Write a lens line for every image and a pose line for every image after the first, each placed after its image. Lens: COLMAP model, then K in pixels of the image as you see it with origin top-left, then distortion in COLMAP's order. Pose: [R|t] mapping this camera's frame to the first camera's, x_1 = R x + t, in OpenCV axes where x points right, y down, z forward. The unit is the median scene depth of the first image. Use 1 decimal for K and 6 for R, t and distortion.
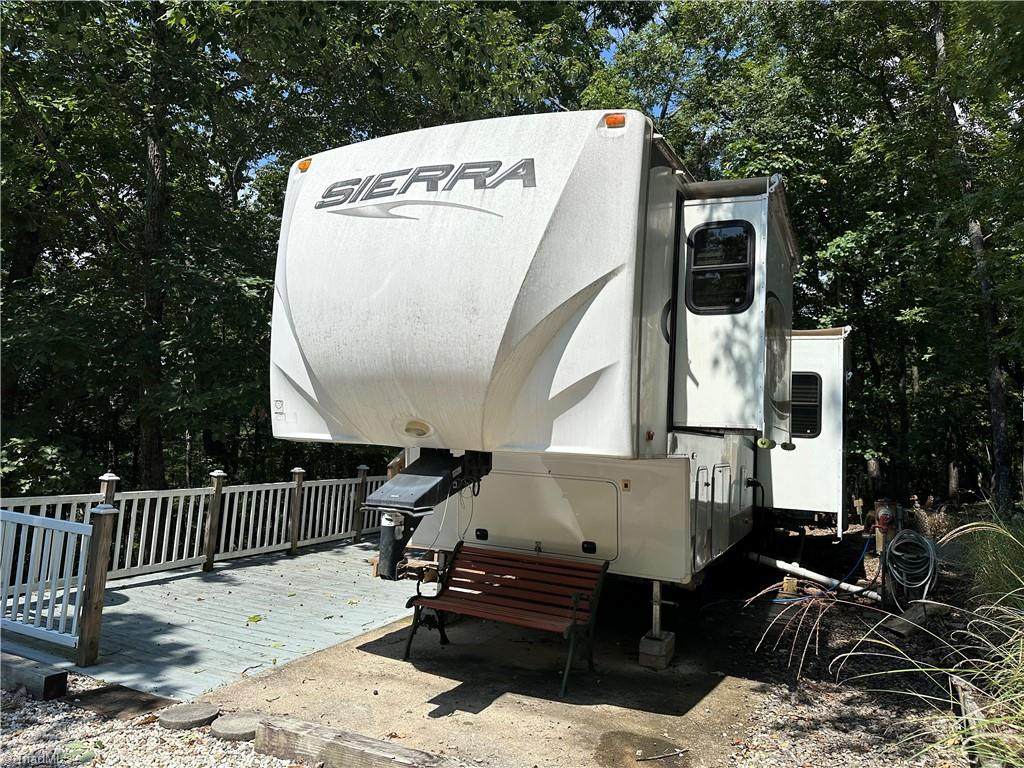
lens RADIAL K [[711.0, 0, 502.7], [0, 711.0, 373.5], [0, 0, 1]] dist [0.001635, -0.006804]
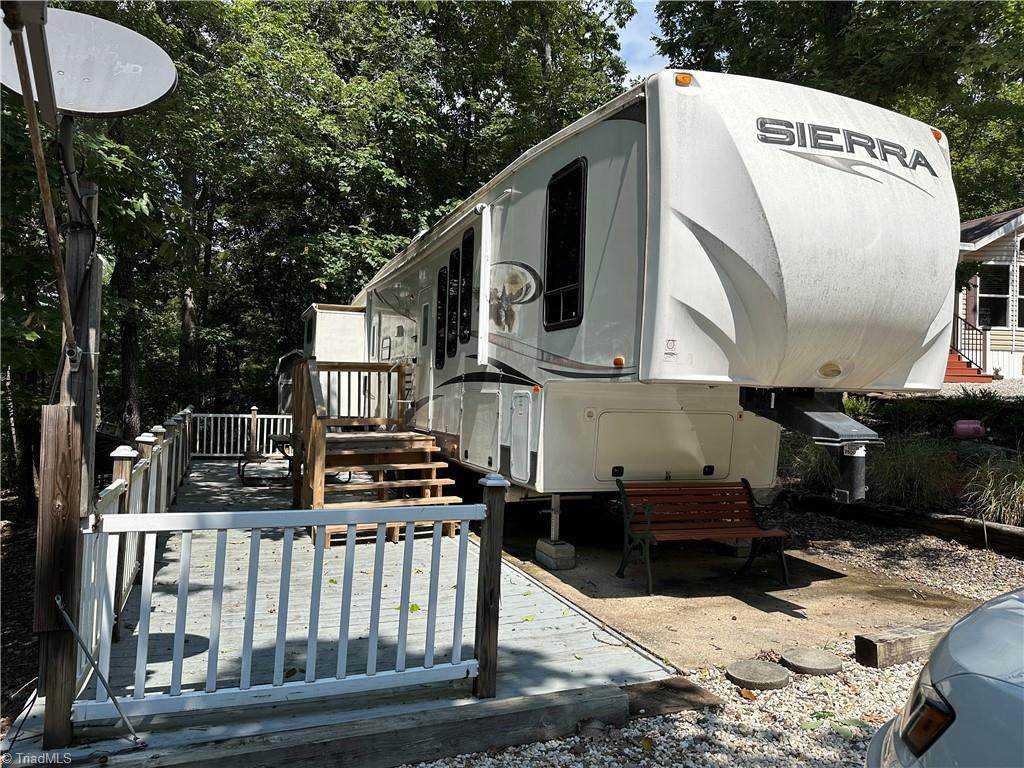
lens RADIAL K [[711.0, 0, 501.0], [0, 711.0, 384.8], [0, 0, 1]] dist [0.001635, -0.006804]
pose [[0.696130, -0.018304, 0.717683, -1.177554], [-0.051866, 0.995780, 0.075705, 0.040393], [-0.716040, -0.089923, 0.692243, 0.547399]]
